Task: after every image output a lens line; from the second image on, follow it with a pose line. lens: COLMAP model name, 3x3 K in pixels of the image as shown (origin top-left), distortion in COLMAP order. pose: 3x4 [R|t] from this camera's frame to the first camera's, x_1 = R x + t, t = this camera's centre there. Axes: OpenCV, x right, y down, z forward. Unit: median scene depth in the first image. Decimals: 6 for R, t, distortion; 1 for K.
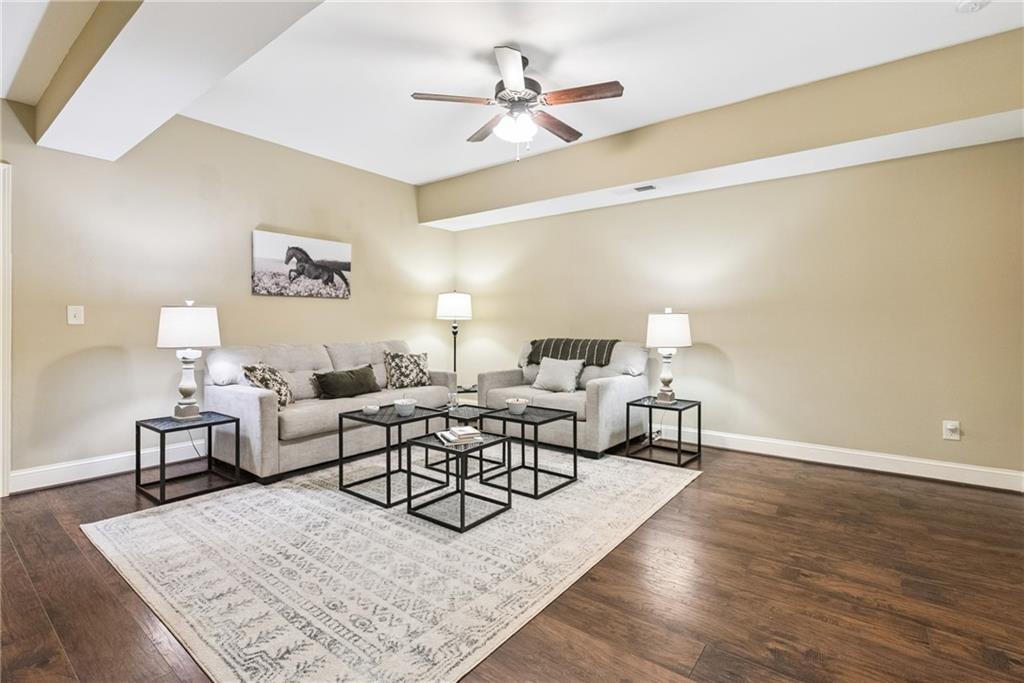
lens RADIAL K [[468.2, 0, 515.8], [0, 468.2, 324.9], [0, 0, 1]] dist [-0.002180, 0.000697]
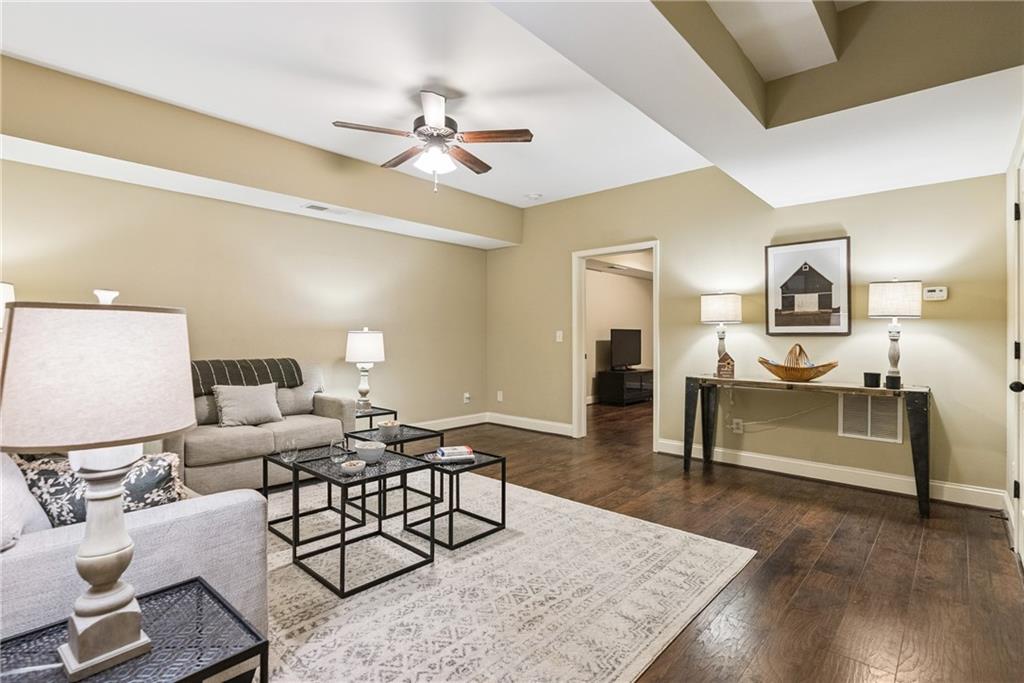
lens RADIAL K [[468.2, 0, 512.0], [0, 468.2, 340.8], [0, 0, 1]] dist [-0.002180, 0.000697]
pose [[0.103720, -0.006525, 0.994585, -1.103049], [-0.008551, 0.999936, 0.007451, -0.023129], [-0.994570, -0.009278, 0.103658, 0.758211]]
